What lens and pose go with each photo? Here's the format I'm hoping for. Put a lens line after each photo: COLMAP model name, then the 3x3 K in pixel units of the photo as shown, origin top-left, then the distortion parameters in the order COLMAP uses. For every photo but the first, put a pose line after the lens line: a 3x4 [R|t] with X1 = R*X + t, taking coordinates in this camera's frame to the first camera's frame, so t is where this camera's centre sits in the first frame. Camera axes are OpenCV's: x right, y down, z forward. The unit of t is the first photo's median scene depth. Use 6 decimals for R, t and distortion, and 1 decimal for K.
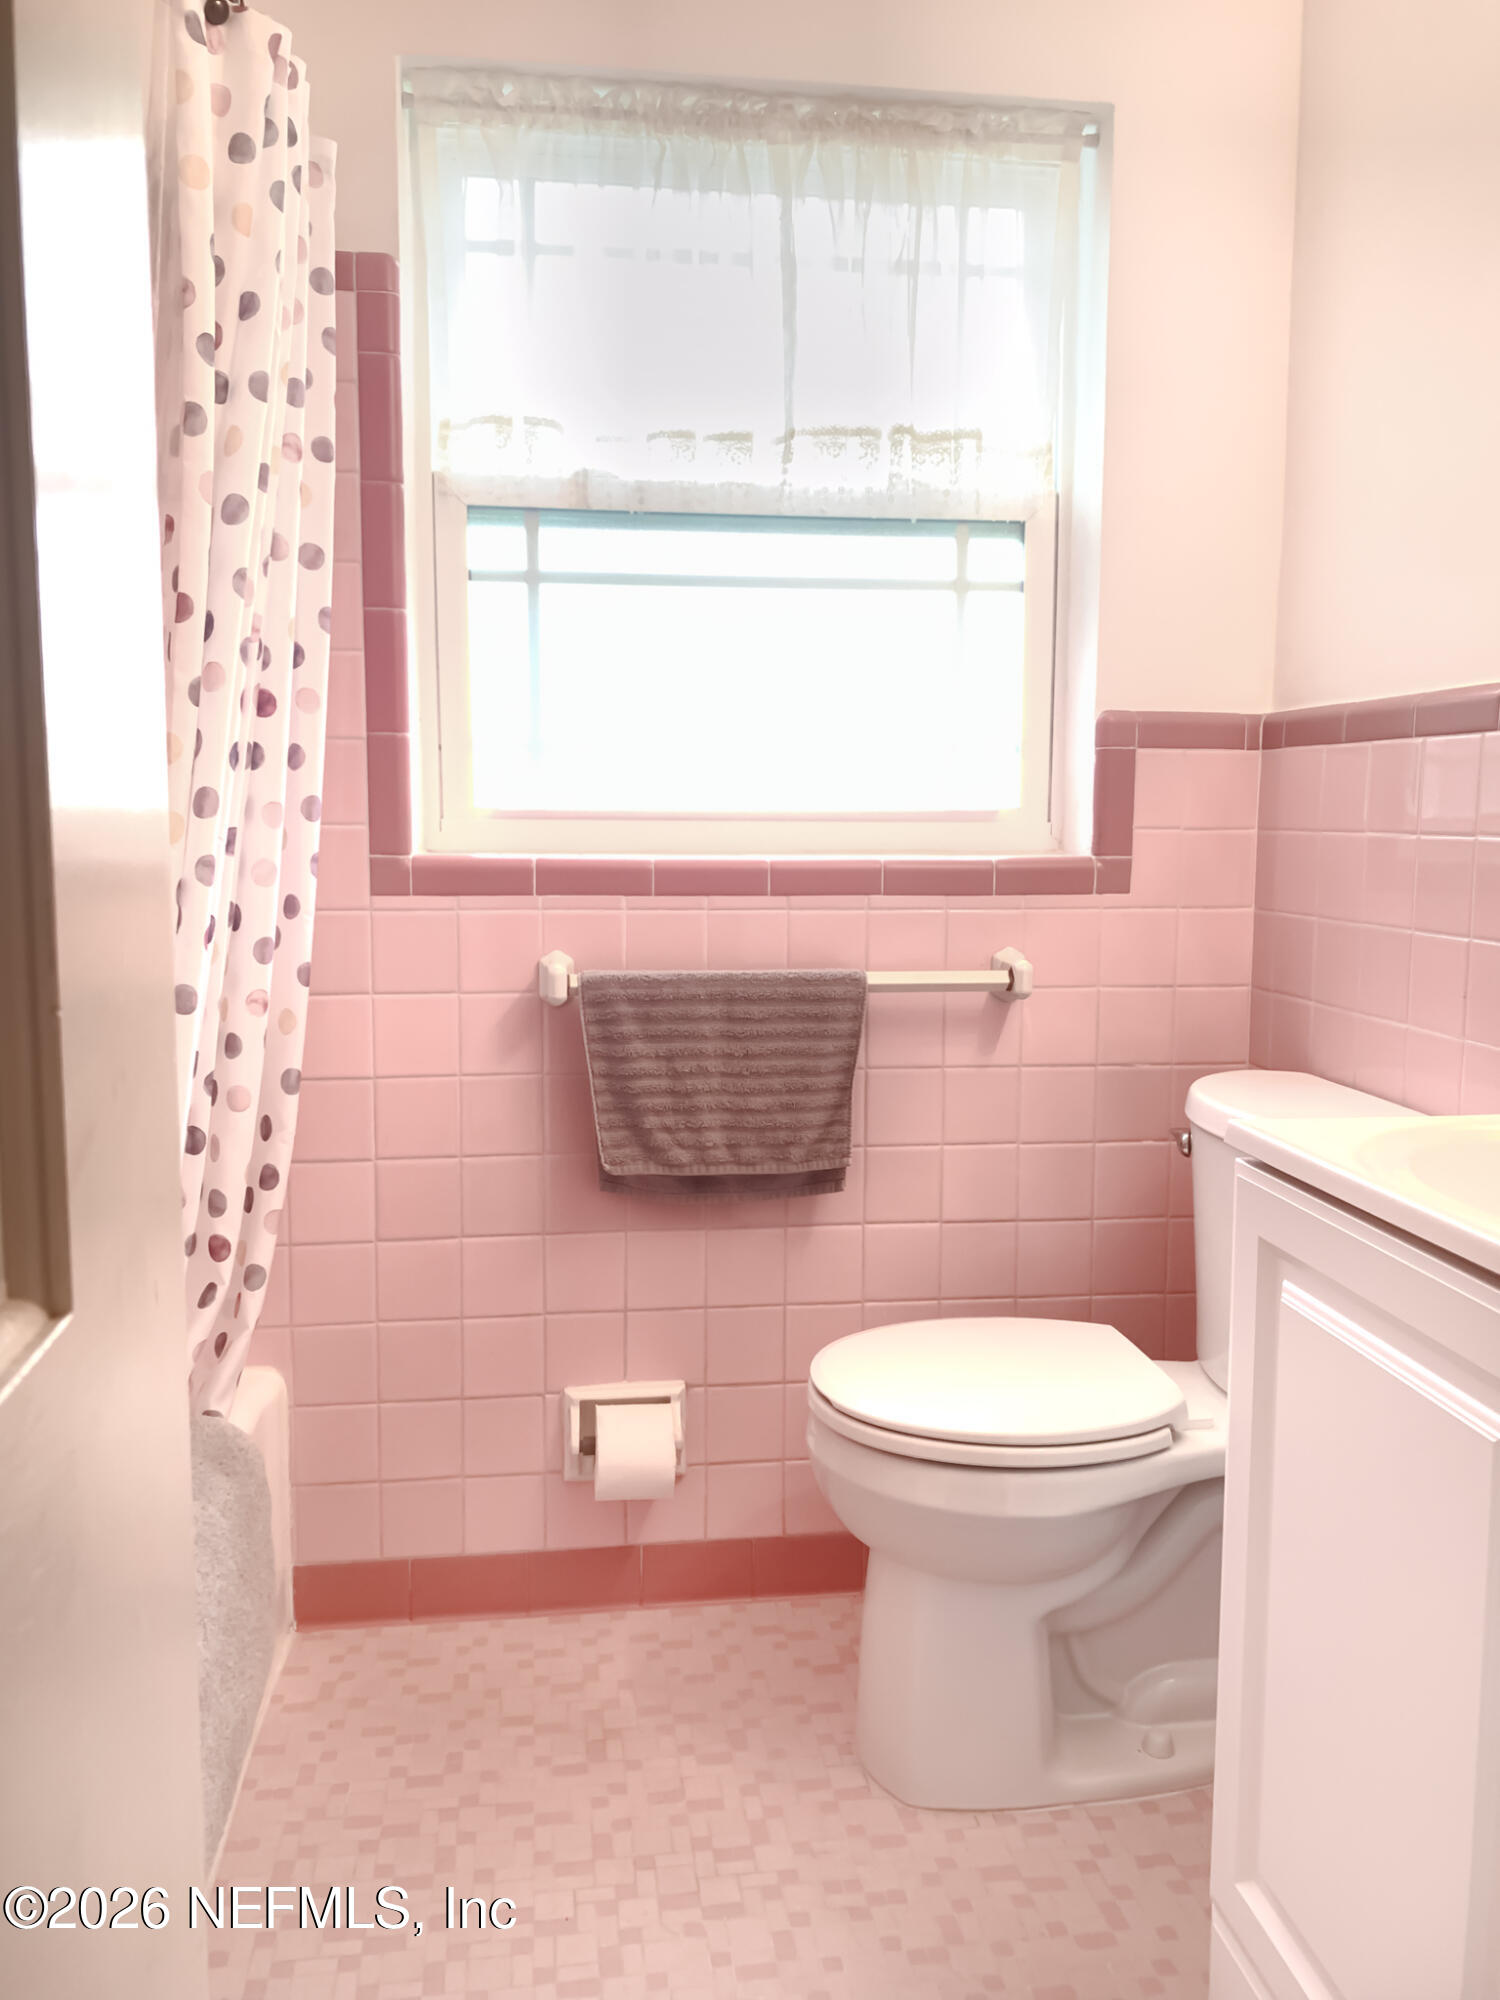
lens RADIAL K [[1529.2, 0, 750.0], [0, 1529.2, 1000.0], [0, 0, 1]] dist [0.094548, -0.375548]
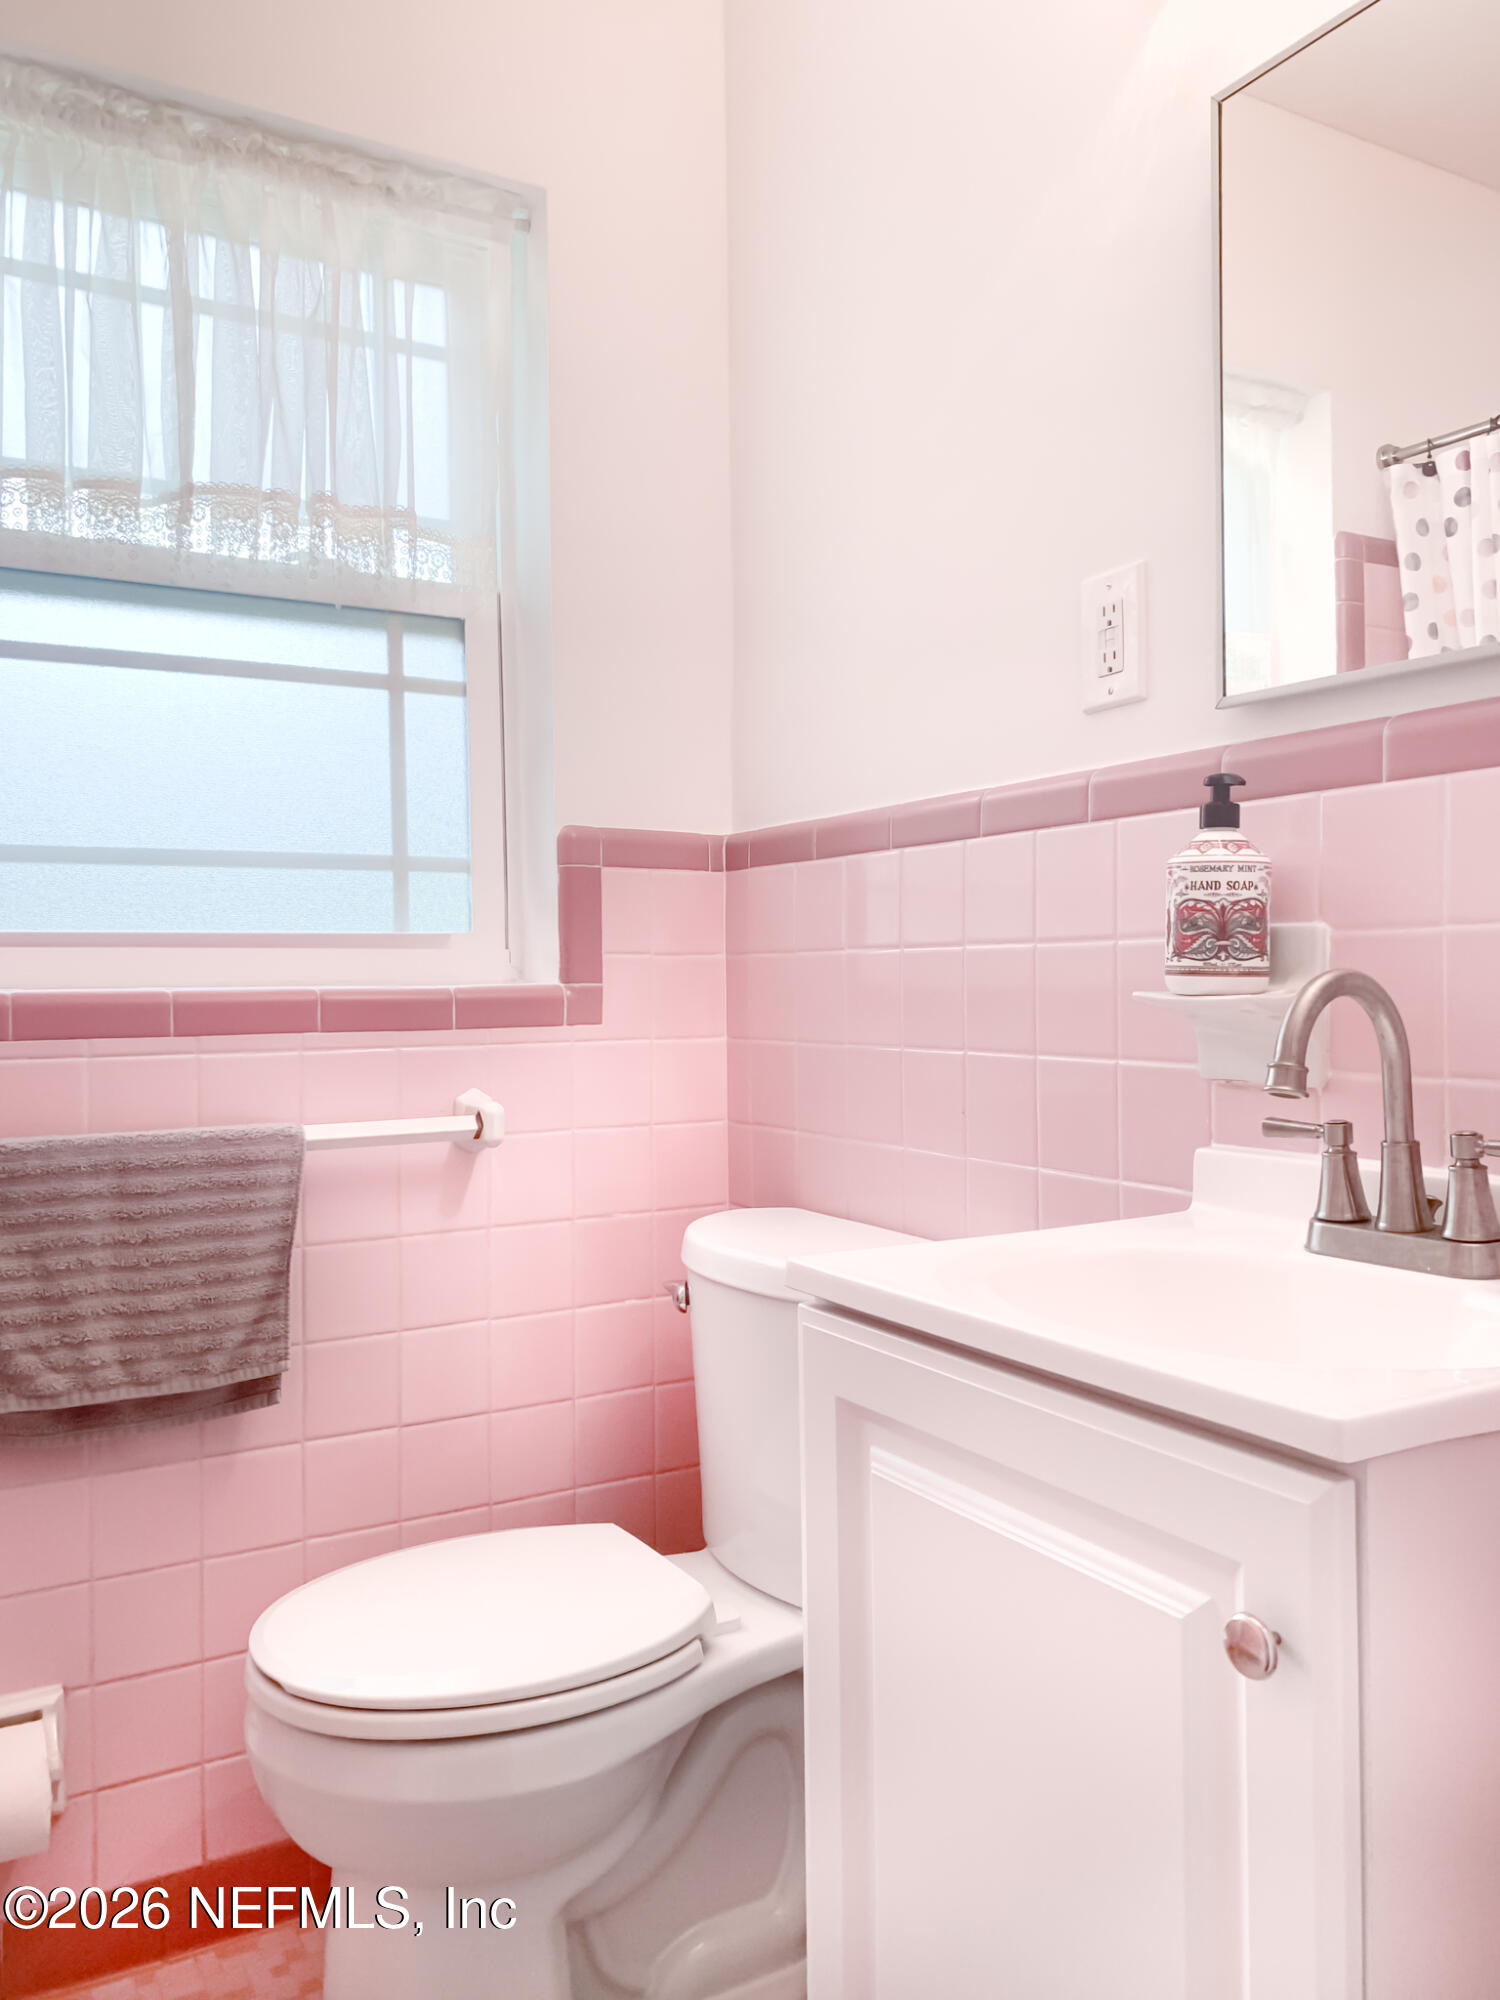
lens RADIAL K [[1475.0, 0, 750.0], [0, 1475.0, 1000.0], [0, 0, 1]] dist [0.004945, -0.017009]
pose [[0.914482, -0.015474, 0.404330, -0.022840], [0.065254, 0.991829, -0.109627, 0.016732], [-0.399329, 0.126636, 0.908020, 0.178564]]
